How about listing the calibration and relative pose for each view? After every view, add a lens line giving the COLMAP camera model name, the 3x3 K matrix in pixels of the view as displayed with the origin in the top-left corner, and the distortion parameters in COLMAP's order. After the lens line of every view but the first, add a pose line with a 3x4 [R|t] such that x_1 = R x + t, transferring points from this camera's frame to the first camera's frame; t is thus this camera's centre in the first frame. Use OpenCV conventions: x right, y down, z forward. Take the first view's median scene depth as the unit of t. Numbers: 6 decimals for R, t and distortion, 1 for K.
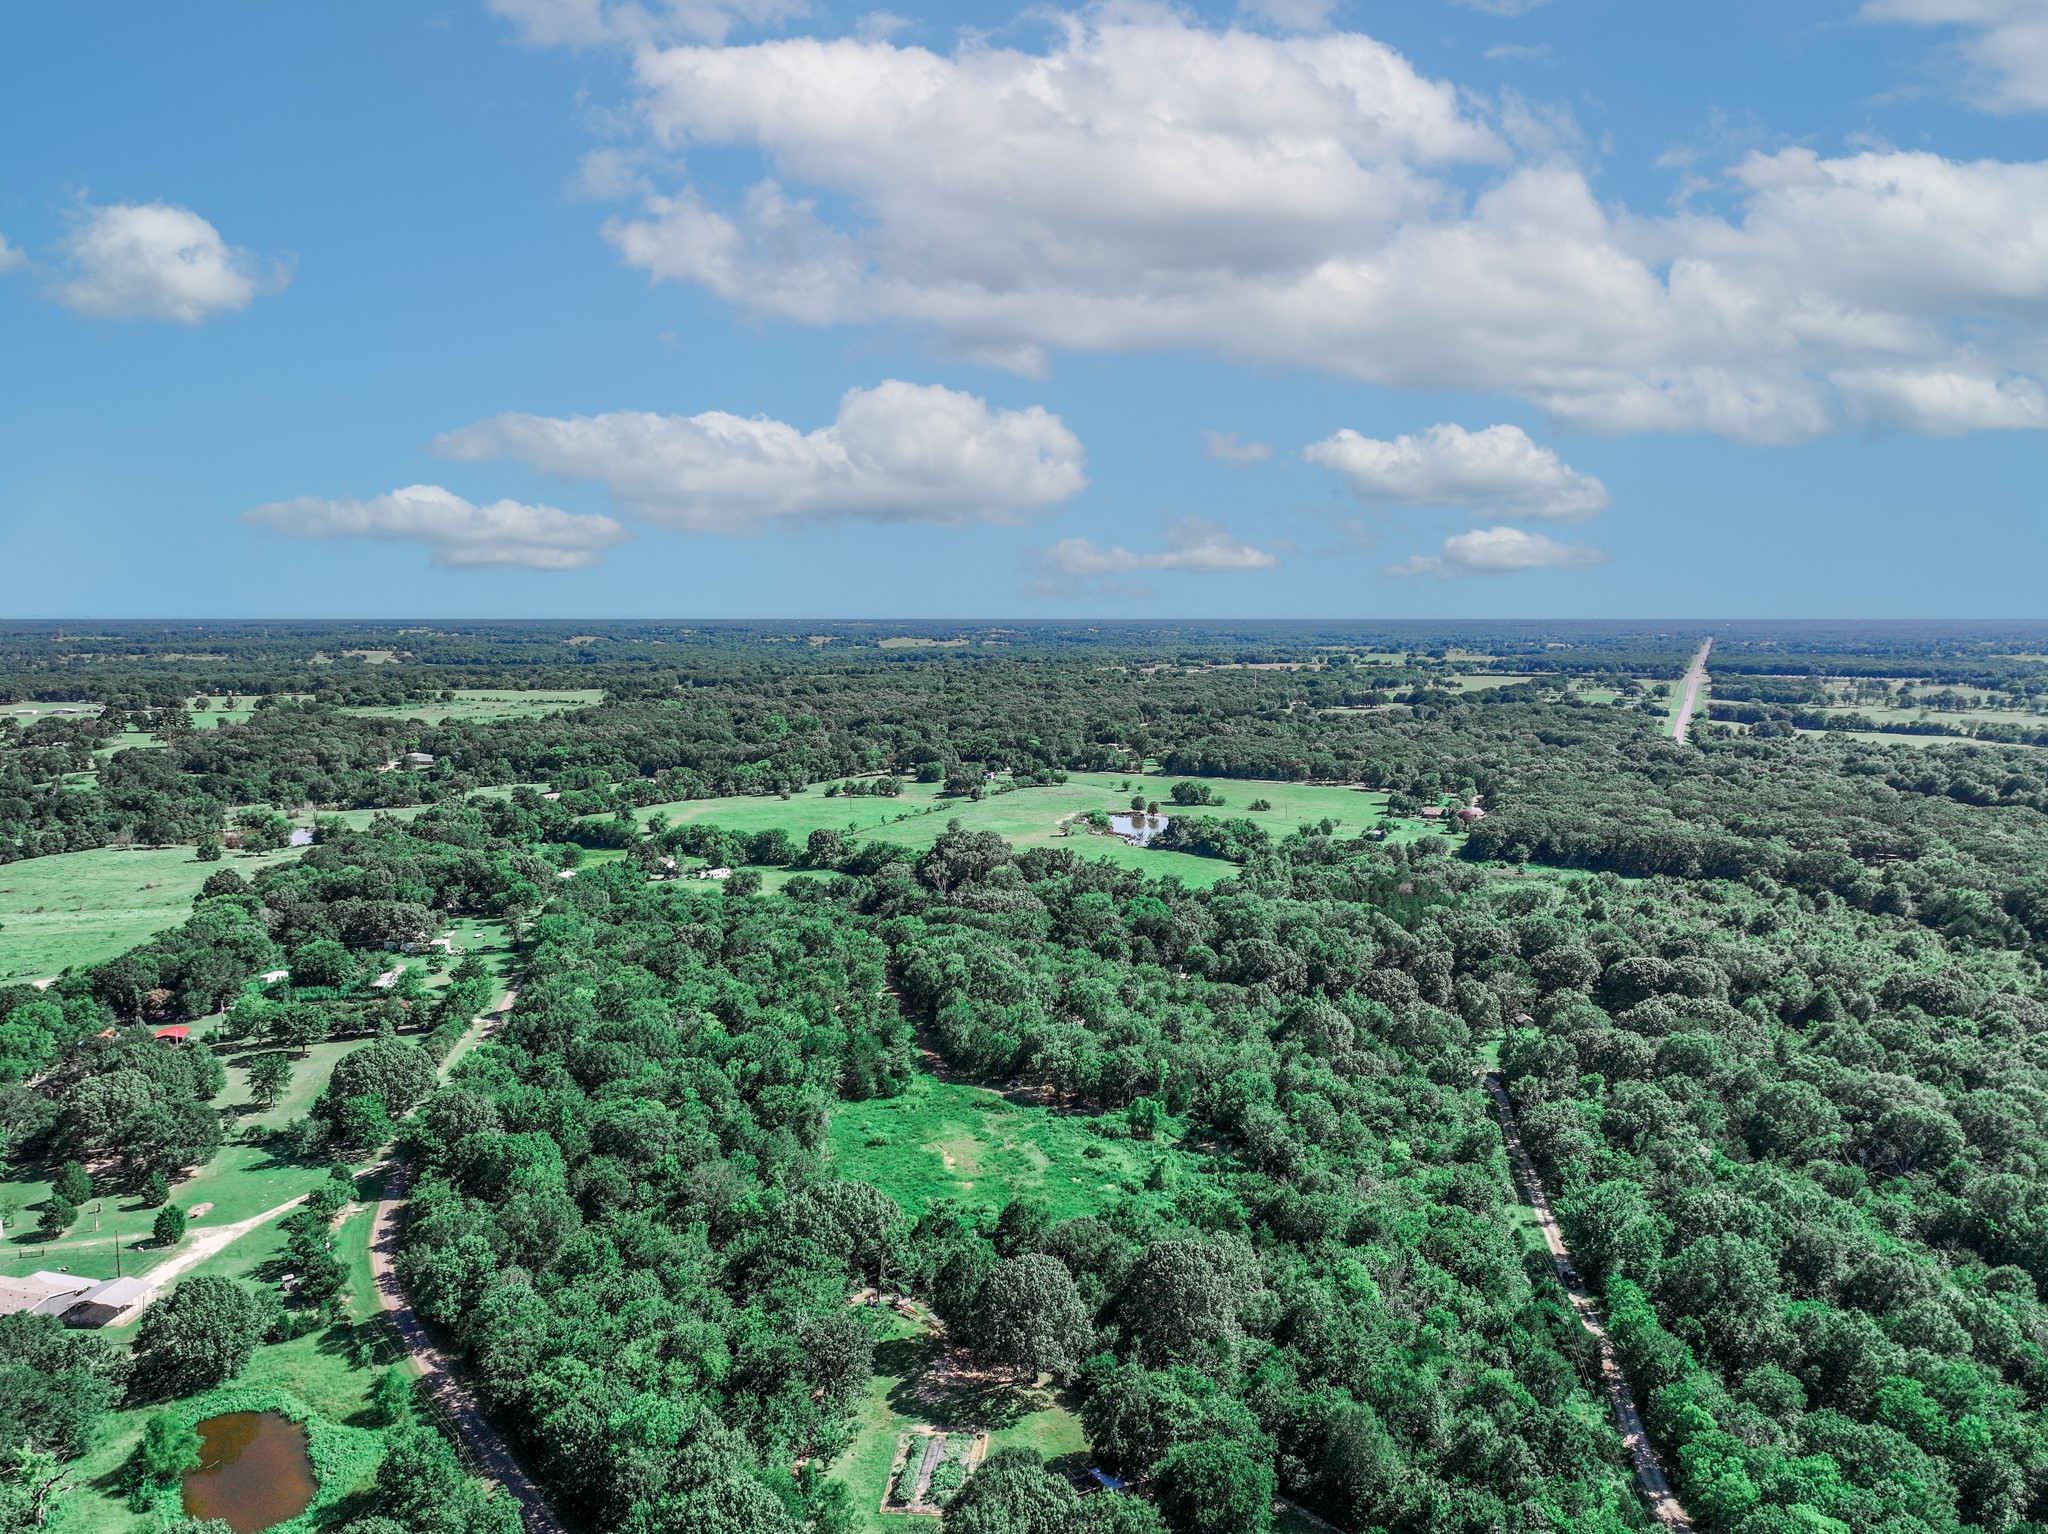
lens RADIAL K [[1432.4, 0, 1024.9], [0, 1432.4, 777.4], [0, 0, 1]] dist [0.009710, 0.004388]
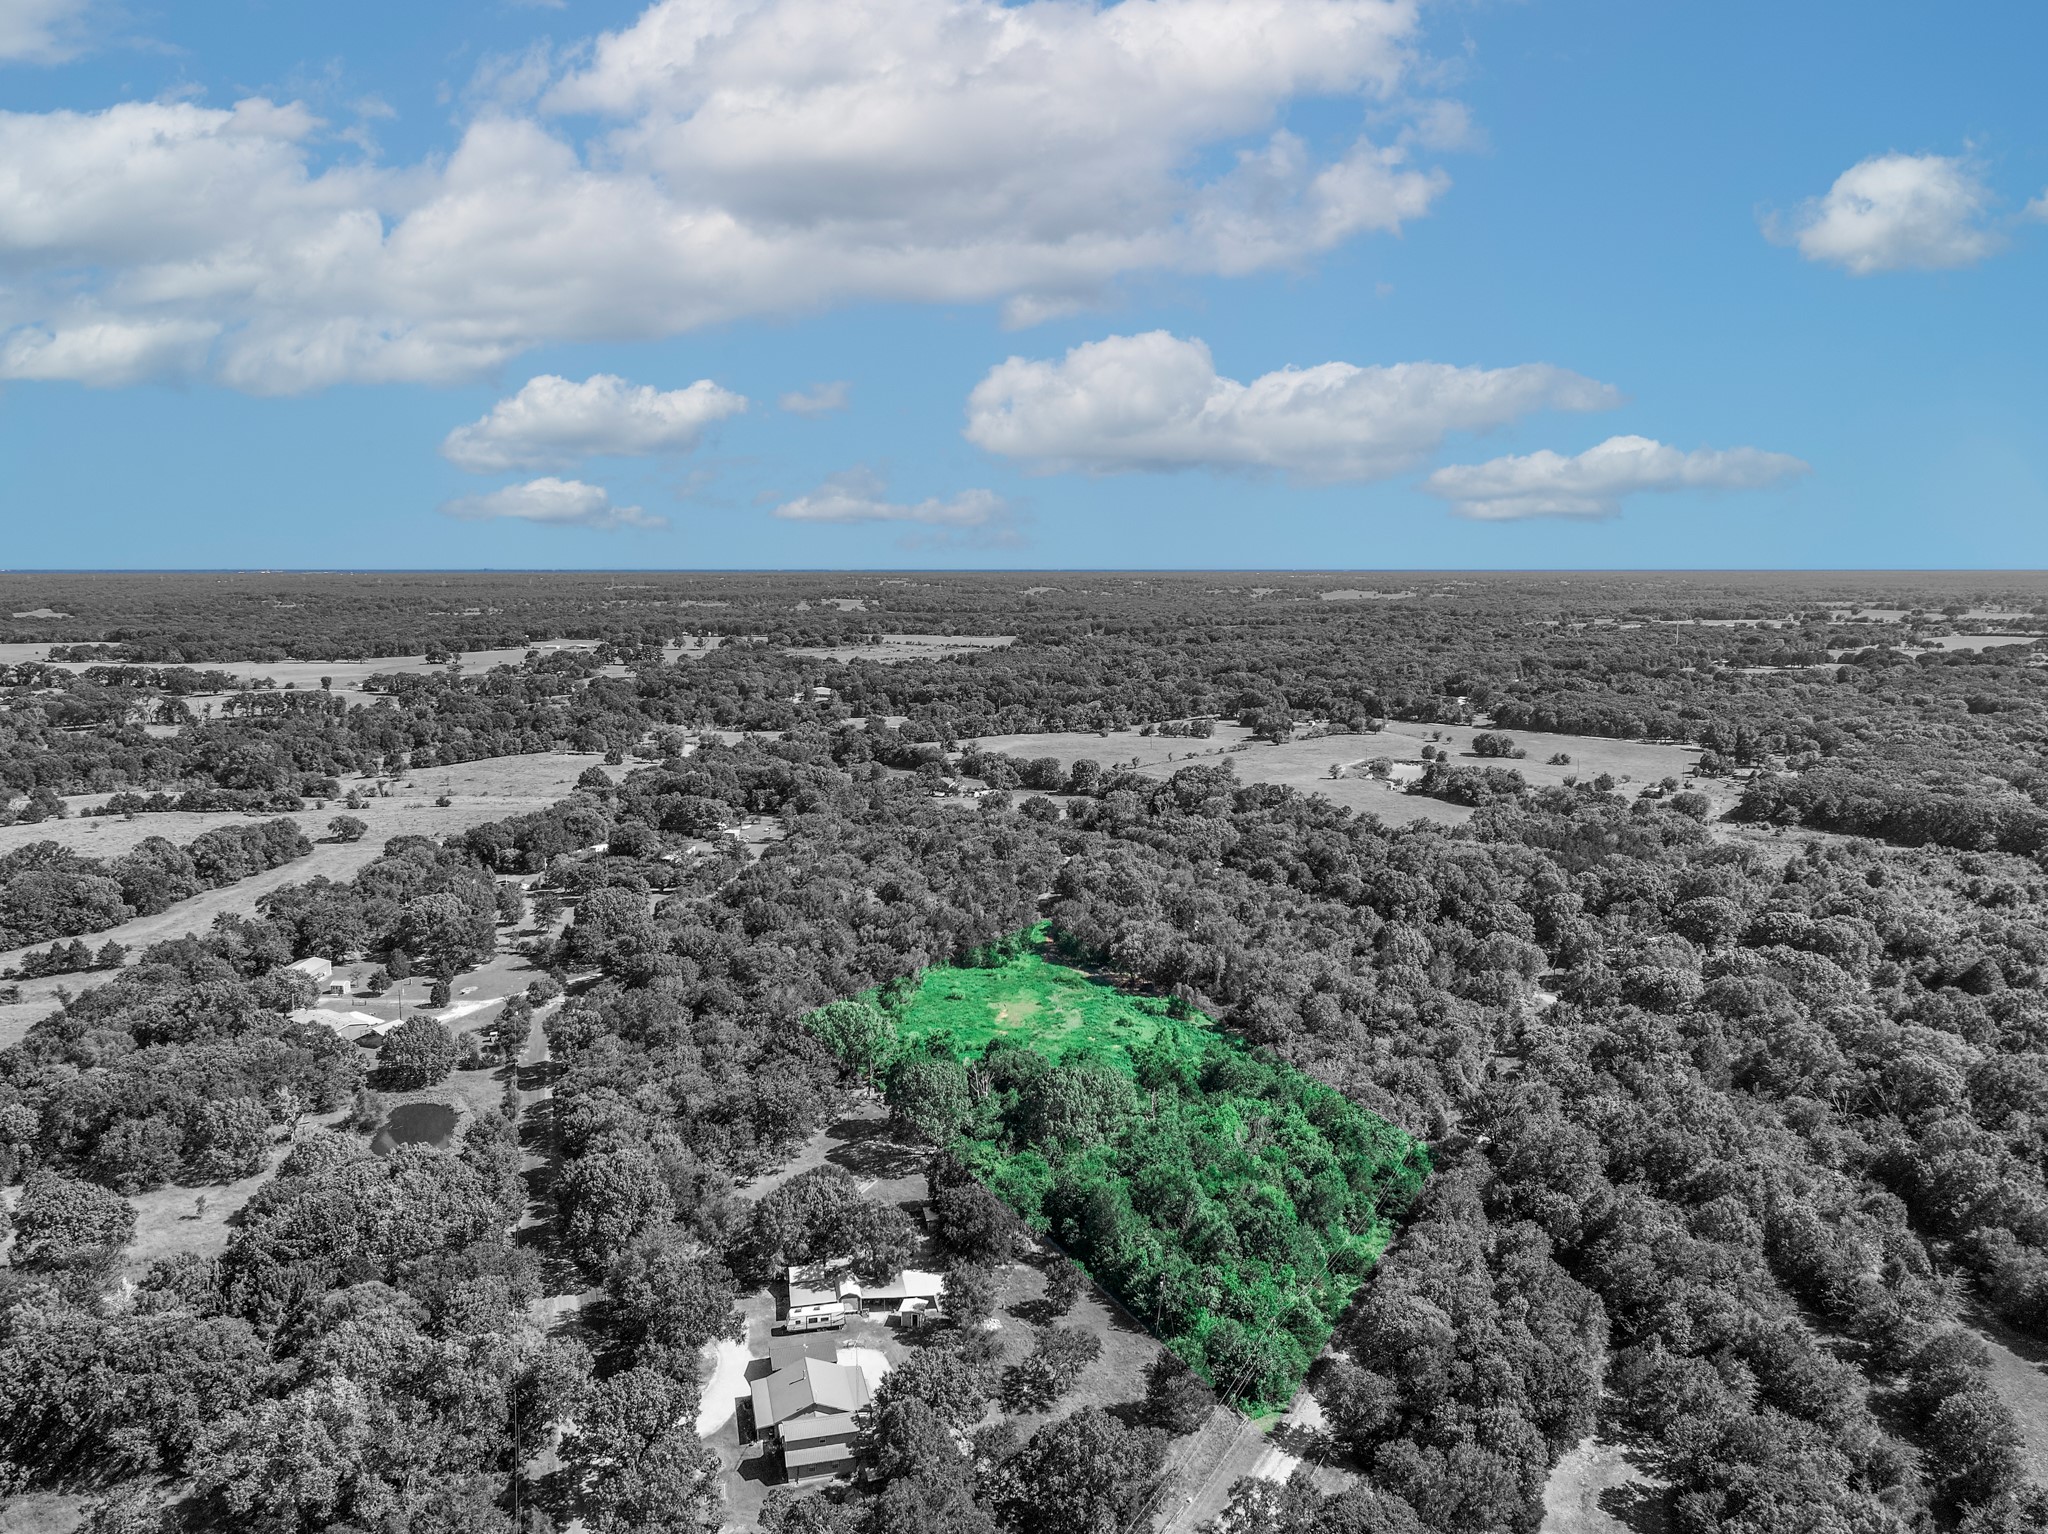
lens RADIAL K [[1432.4, 0, 1021.7], [0, 1432.4, 761.2], [0, 0, 1]] dist [0.009710, 0.004388]
pose [[0.949710, 0.042434, -0.310242, 0.141685], [-0.035622, 0.998984, 0.027591, 0.007765], [0.311098, -0.015152, 0.950257, -0.061339]]
